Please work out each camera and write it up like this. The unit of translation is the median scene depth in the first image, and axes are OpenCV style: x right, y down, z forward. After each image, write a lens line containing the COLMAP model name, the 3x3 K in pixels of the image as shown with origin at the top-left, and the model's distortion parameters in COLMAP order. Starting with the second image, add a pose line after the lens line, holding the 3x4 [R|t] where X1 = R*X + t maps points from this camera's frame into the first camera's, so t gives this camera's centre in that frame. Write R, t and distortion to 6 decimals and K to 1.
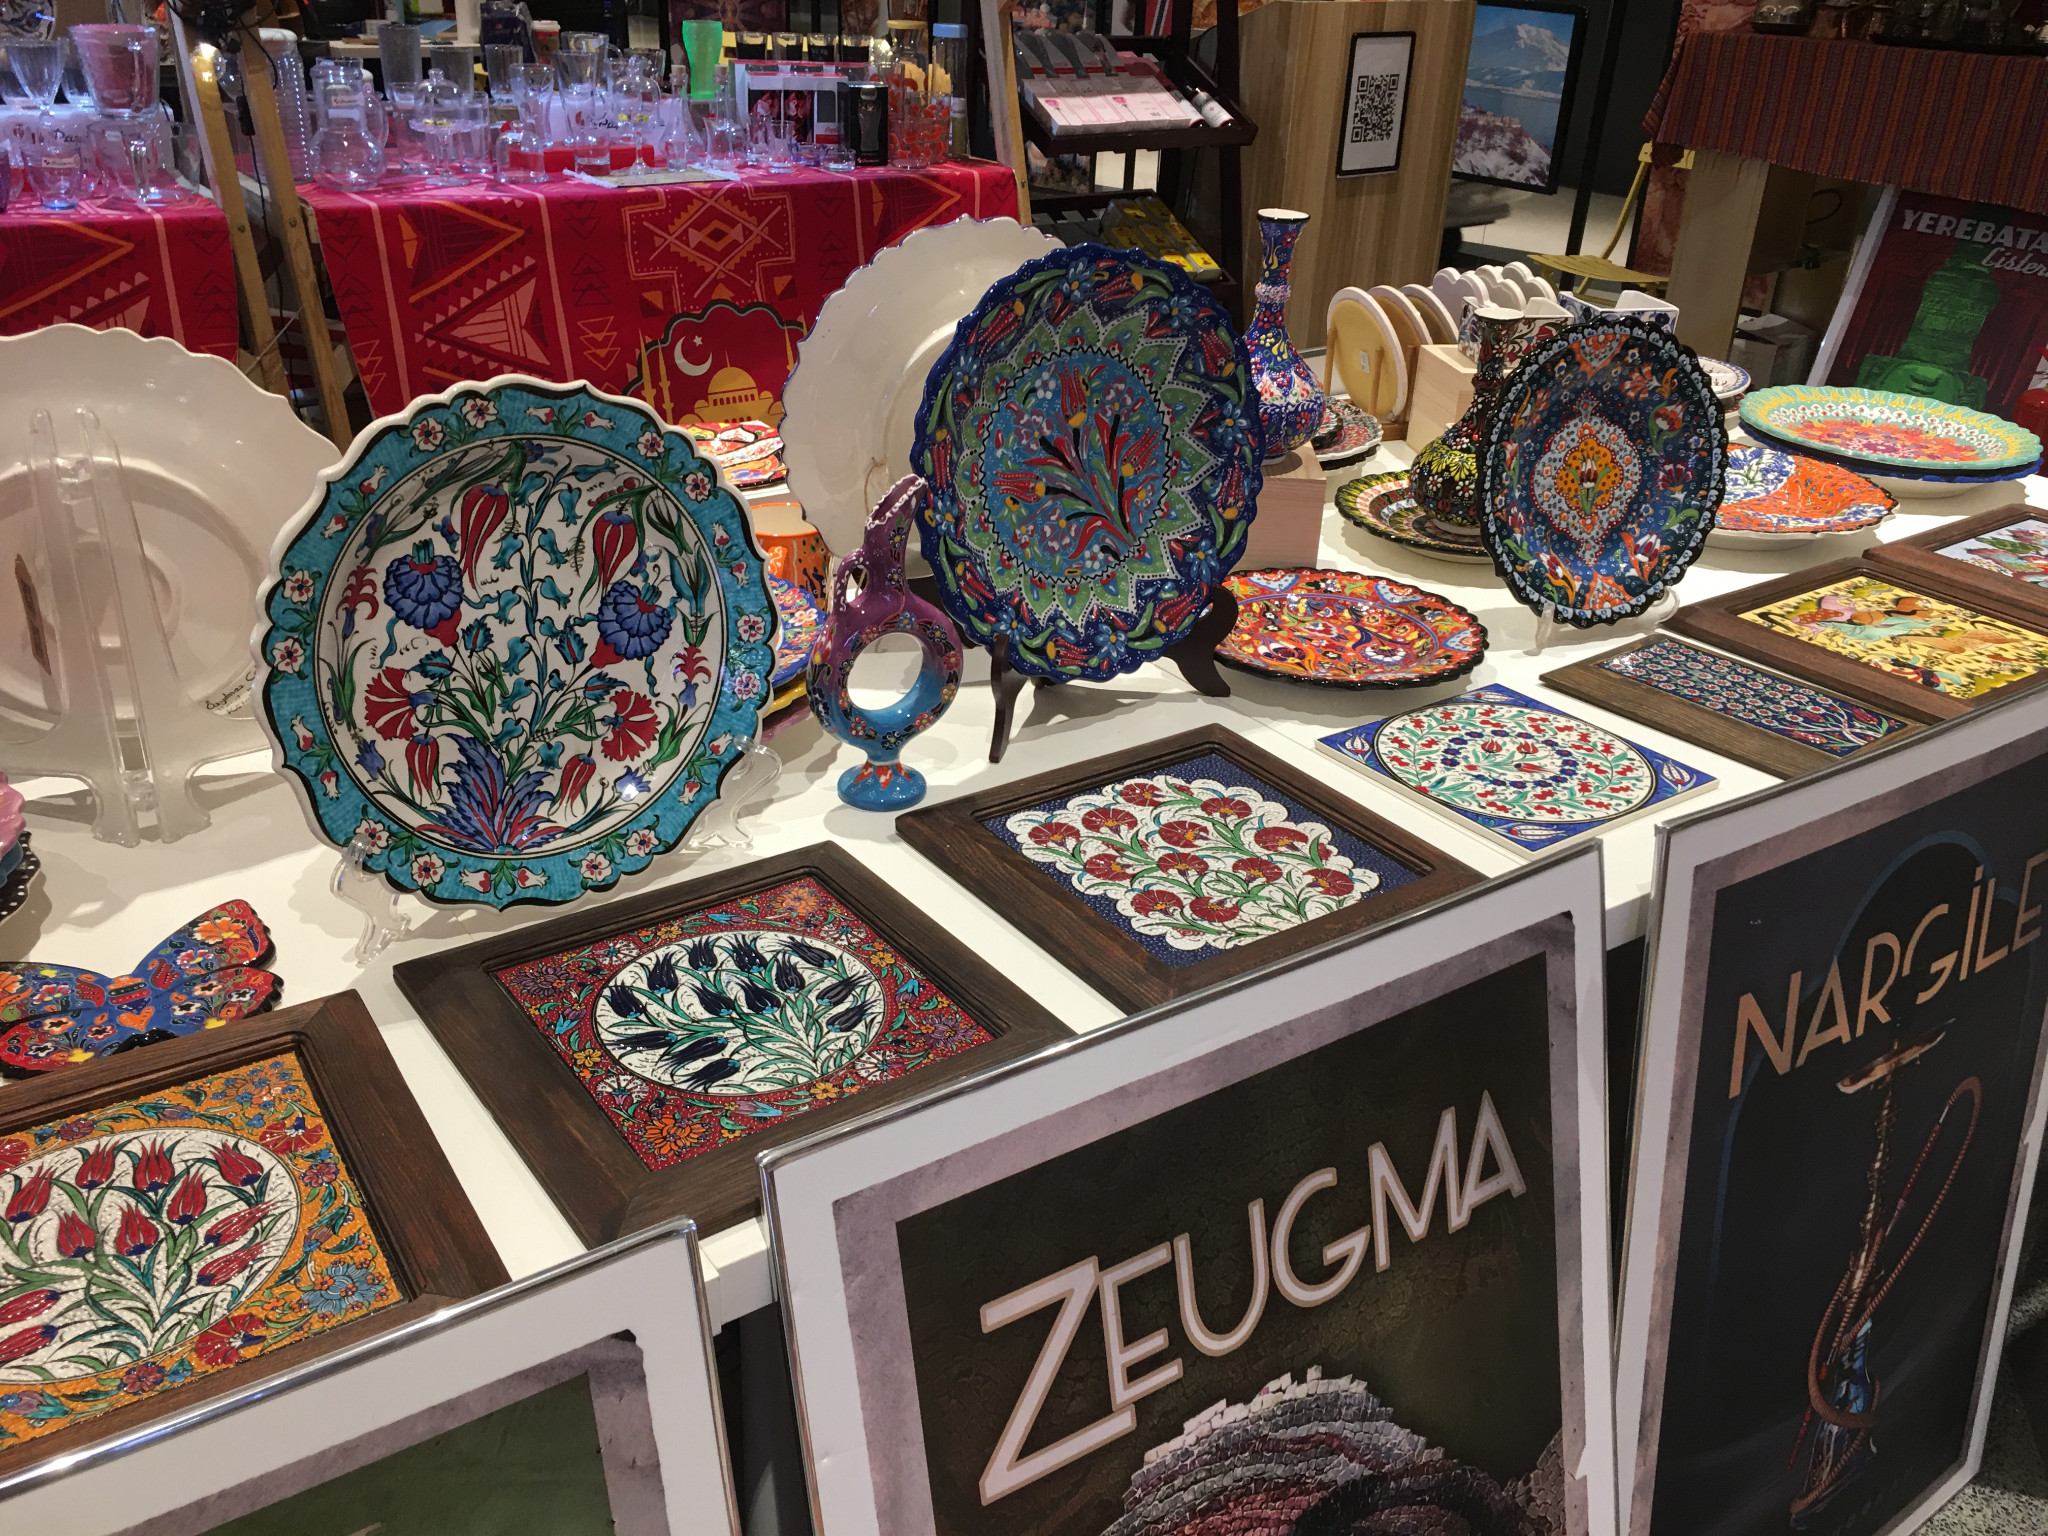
lens RADIAL K [[1753.8, 0, 1024.0], [0, 1753.8, 768.0], [0, 0, 1]] dist [0.071462, -0.106017]
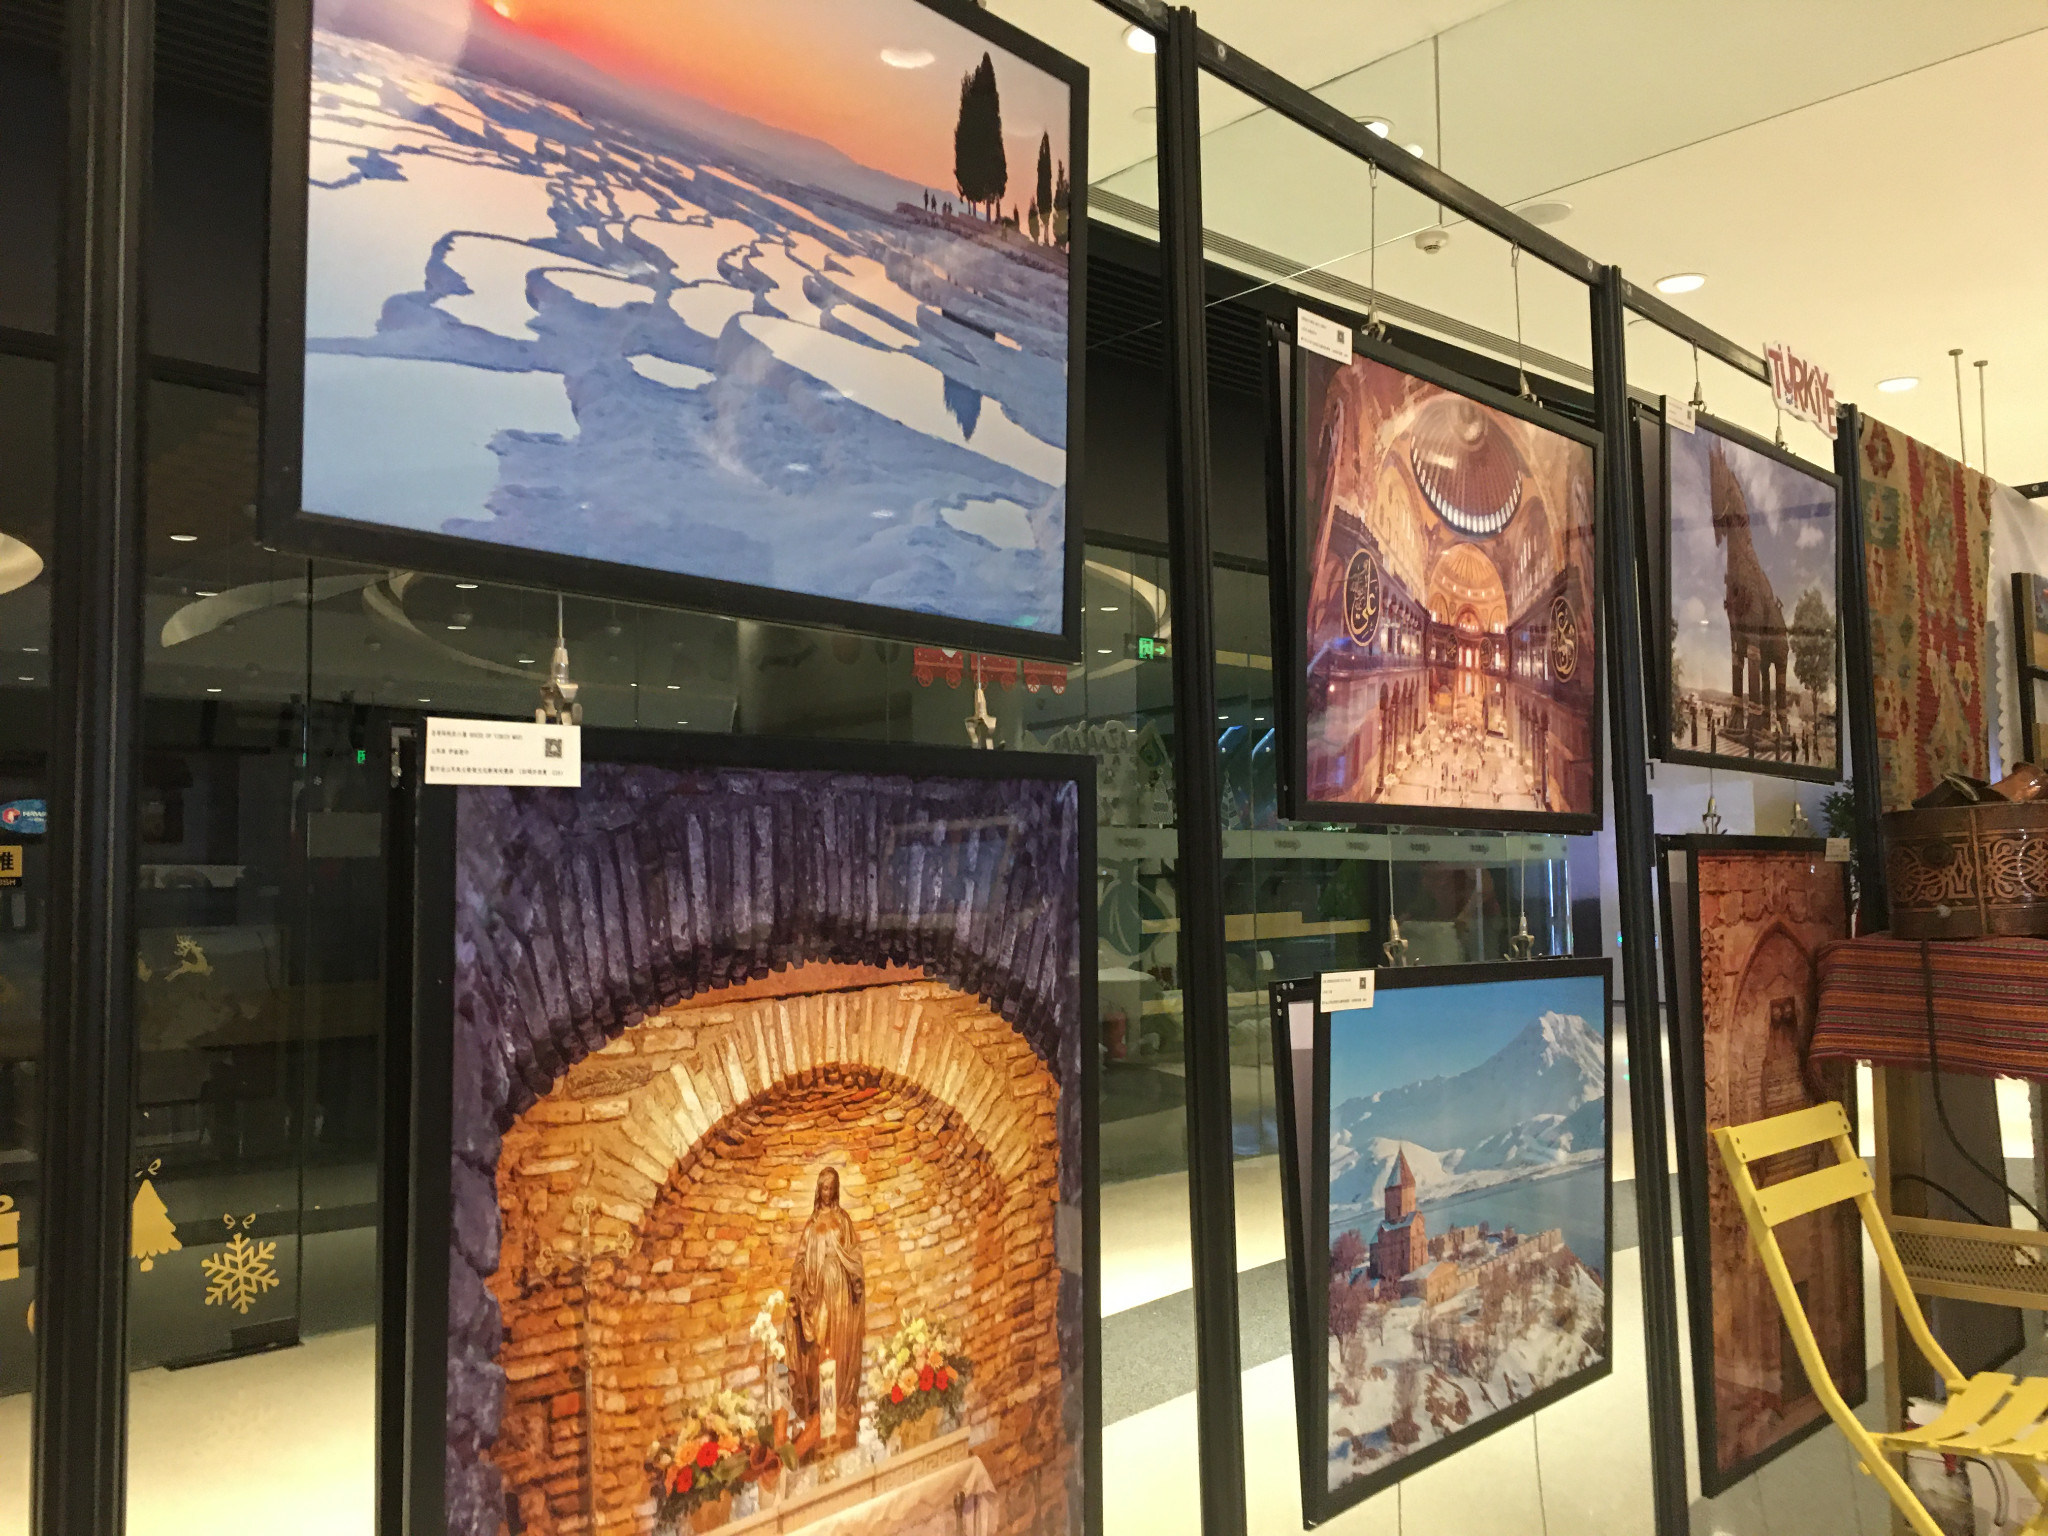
lens RADIAL K [[1753.8, 0, 1024.0], [0, 1753.8, 768.0], [0, 0, 1]] dist [0.071462, -0.106017]
pose [[-0.146526, 0.026237, 0.988859, -0.459897], [0.439983, 0.897051, 0.041394, -2.506432], [-0.885971, 0.441147, -0.142985, 5.304357]]
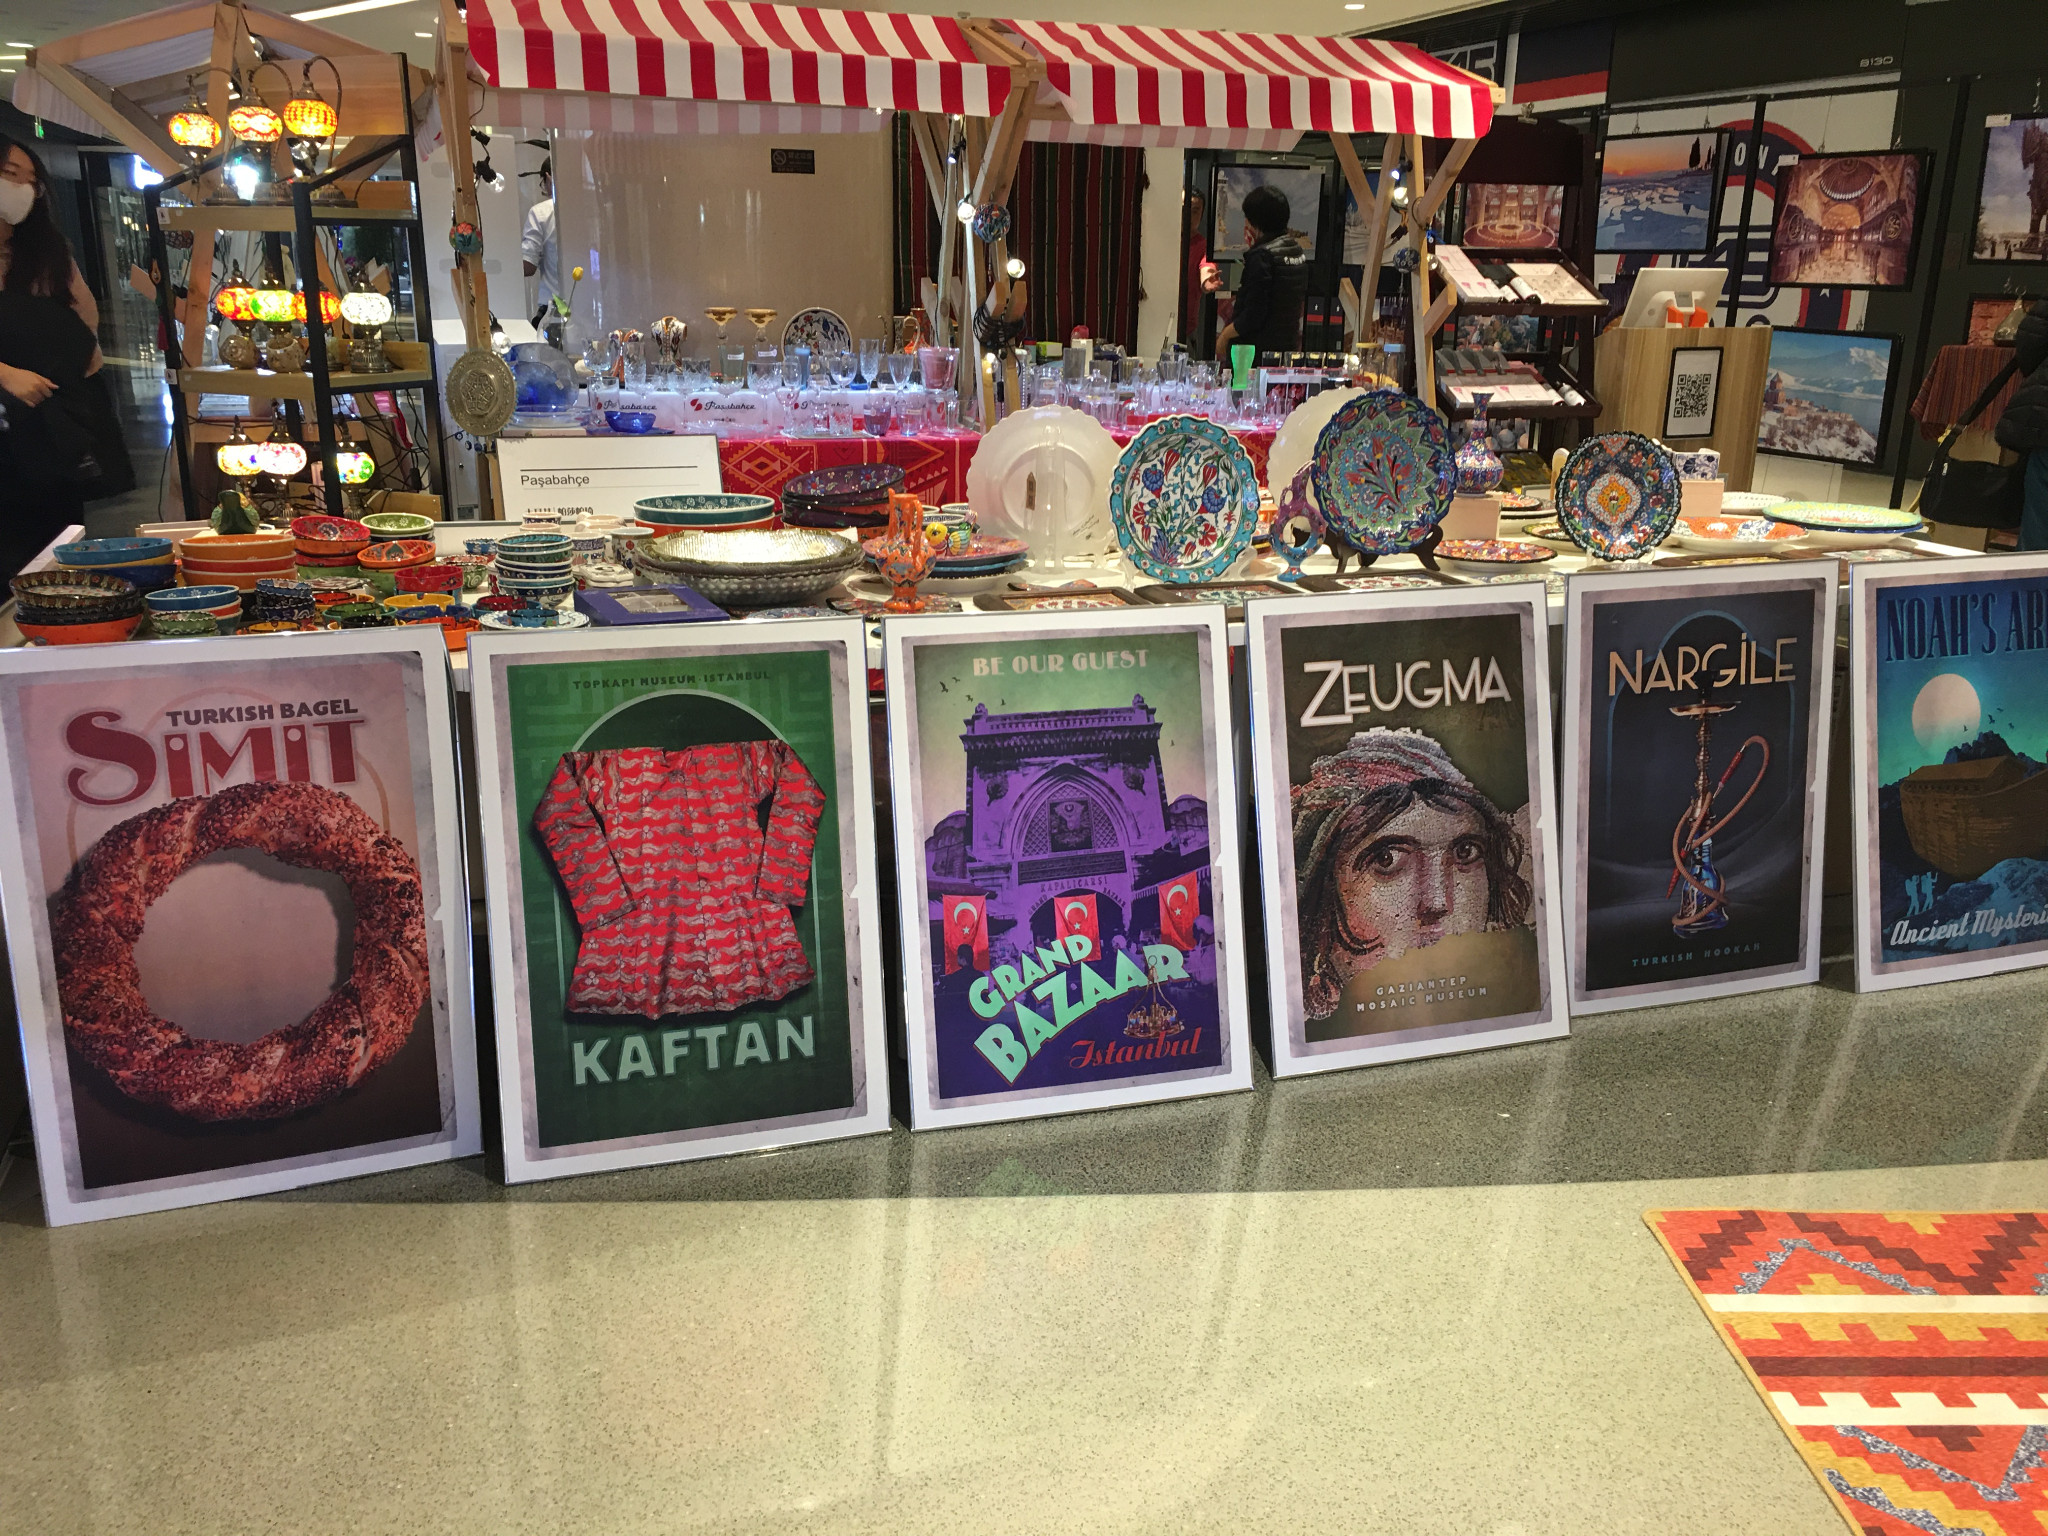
lens RADIAL K [[1753.8, 0, 1024.0], [0, 1753.8, 768.0], [0, 0, 1]] dist [0.071462, -0.106017]
pose [[0.960798, 0.052148, -0.272302, 0.286798], [-0.100819, 0.980630, -0.167932, 0.829853], [0.258270, 0.188802, 0.947444, -1.703039]]
